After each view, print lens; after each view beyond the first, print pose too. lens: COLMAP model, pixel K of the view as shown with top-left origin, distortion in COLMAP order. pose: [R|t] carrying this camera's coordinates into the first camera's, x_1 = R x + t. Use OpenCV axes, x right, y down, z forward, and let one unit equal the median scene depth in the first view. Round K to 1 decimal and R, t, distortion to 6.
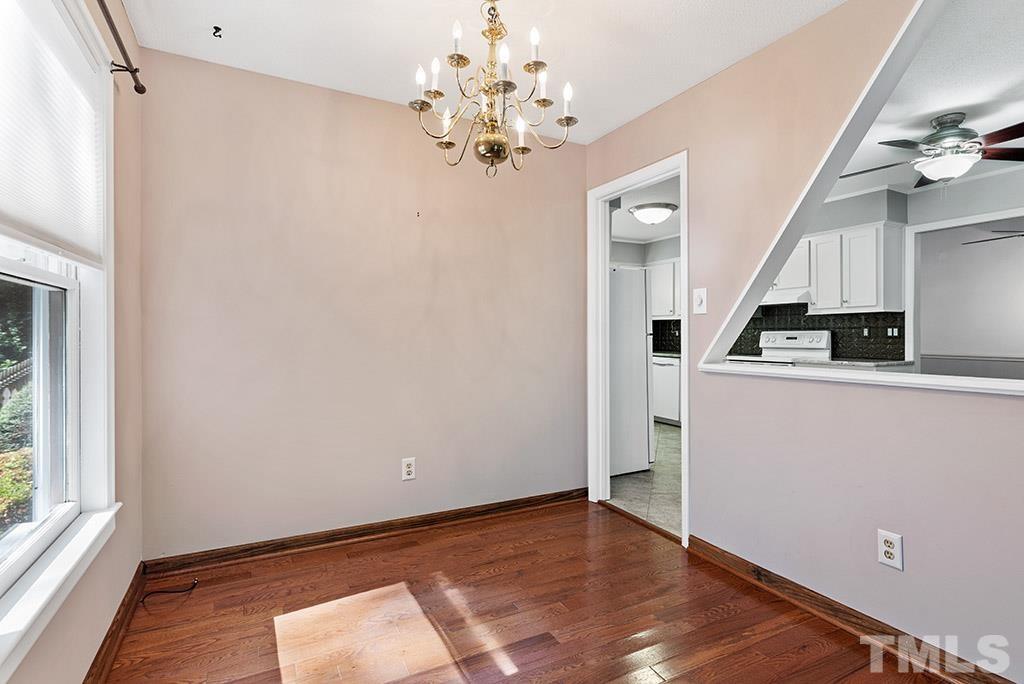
lens RADIAL K [[505.5, 0, 510.7], [0, 505.5, 341.5], [0, 0, 1]] dist [0.000014, -0.000896]
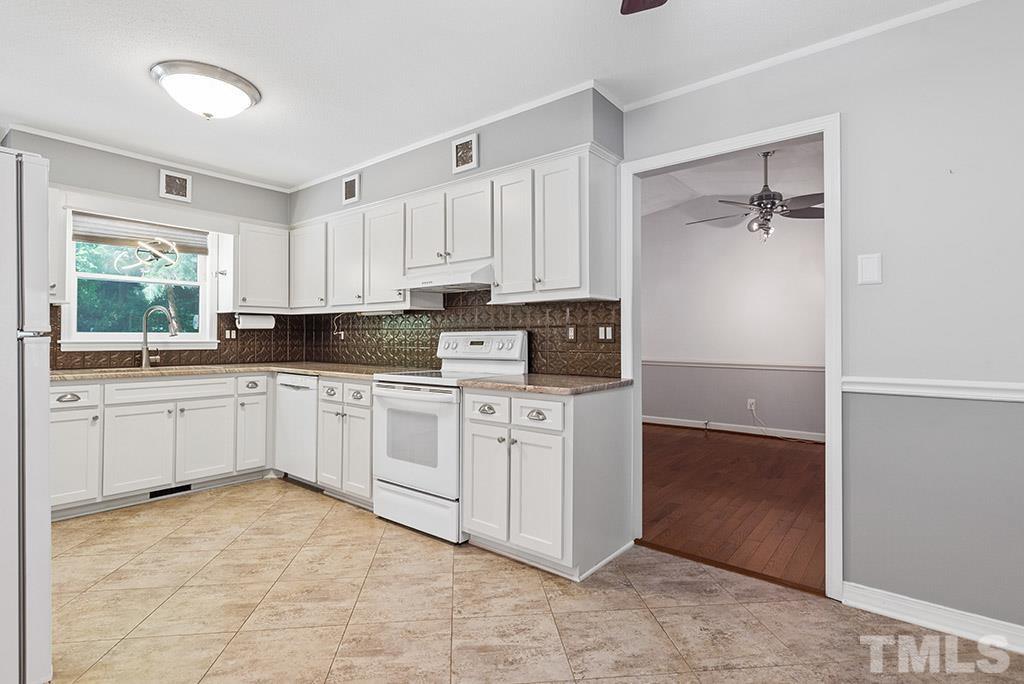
lens RADIAL K [[505.5, 0, 510.7], [0, 505.5, 341.5], [0, 0, 1]] dist [0.000014, -0.000896]
pose [[0.917979, -0.000023, 0.396630, 0.379480], [0.003569, 0.999960, -0.008202, -0.003291], [-0.396614, 0.008945, 0.917942, 0.448500]]
